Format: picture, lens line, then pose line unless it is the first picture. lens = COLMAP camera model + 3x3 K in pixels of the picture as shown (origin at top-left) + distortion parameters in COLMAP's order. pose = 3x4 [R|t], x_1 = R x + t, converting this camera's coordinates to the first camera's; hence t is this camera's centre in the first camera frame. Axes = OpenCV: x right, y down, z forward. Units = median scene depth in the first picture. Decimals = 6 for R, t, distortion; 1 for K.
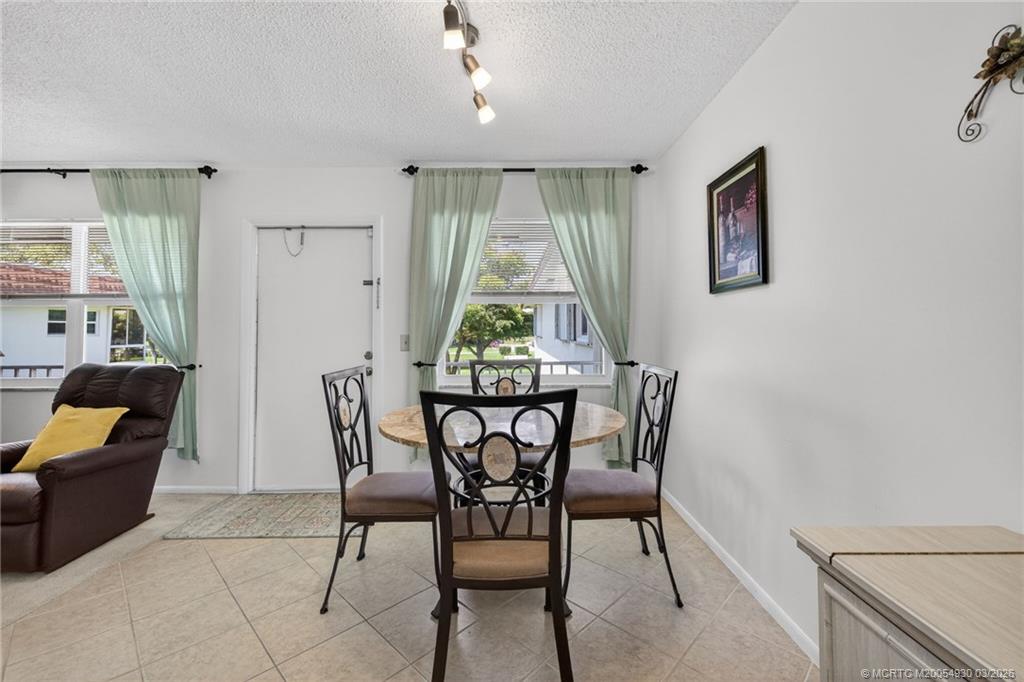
lens RADIAL K [[426.7, 0, 509.7], [0, 426.7, 319.7], [0, 0, 1]] dist [-0.006797, -0.000337]
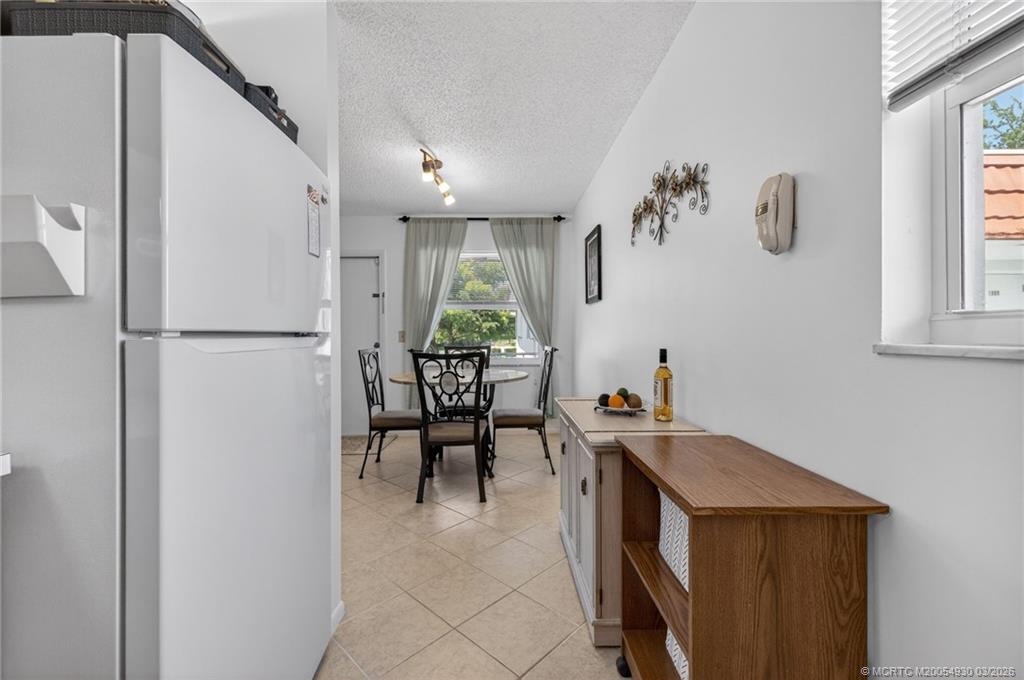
lens RADIAL K [[420.3, 0, 507.4], [0, 420.3, 335.6], [0, 0, 1]] dist [0.000797, -0.000236]
pose [[0.999875, -0.002655, 0.015567, 0.101204], [0.002156, 0.999485, 0.032005, 0.006531], [-0.015644, -0.031968, 0.999366, -0.478336]]
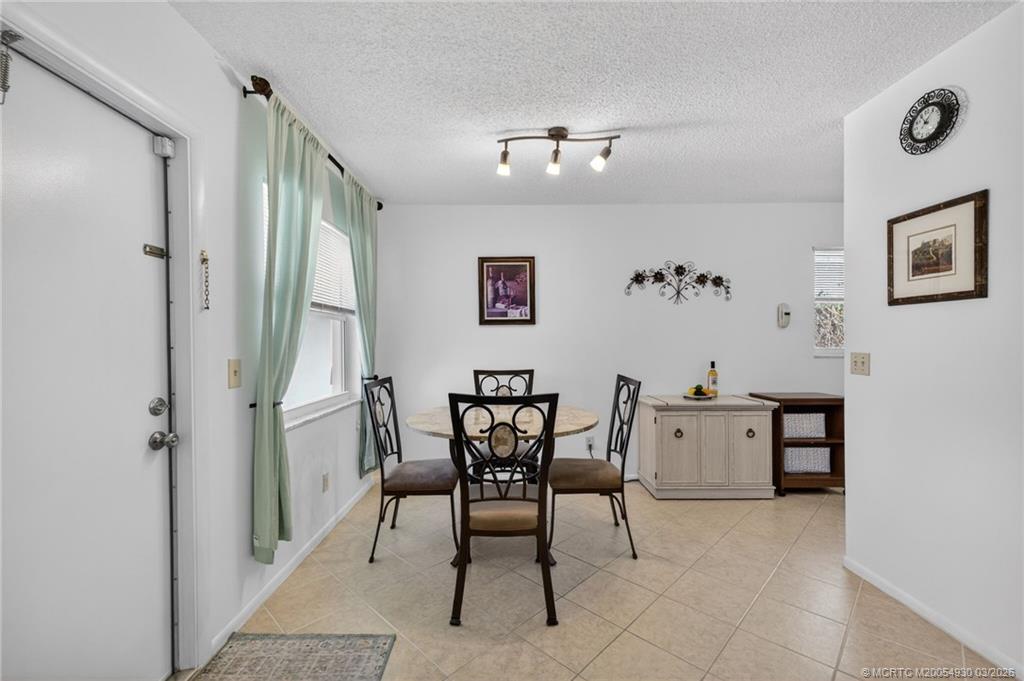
lens RADIAL K [[425.9, 0, 510.2], [0, 425.9, 347.5], [0, 0, 1]] dist [0.000484, 0.000043]
pose [[0.005786, -0.006487, 0.999962, -0.851997], [-0.019037, 0.999797, 0.006596, 0.008736], [-0.999802, -0.019075, 0.005661, 0.647230]]
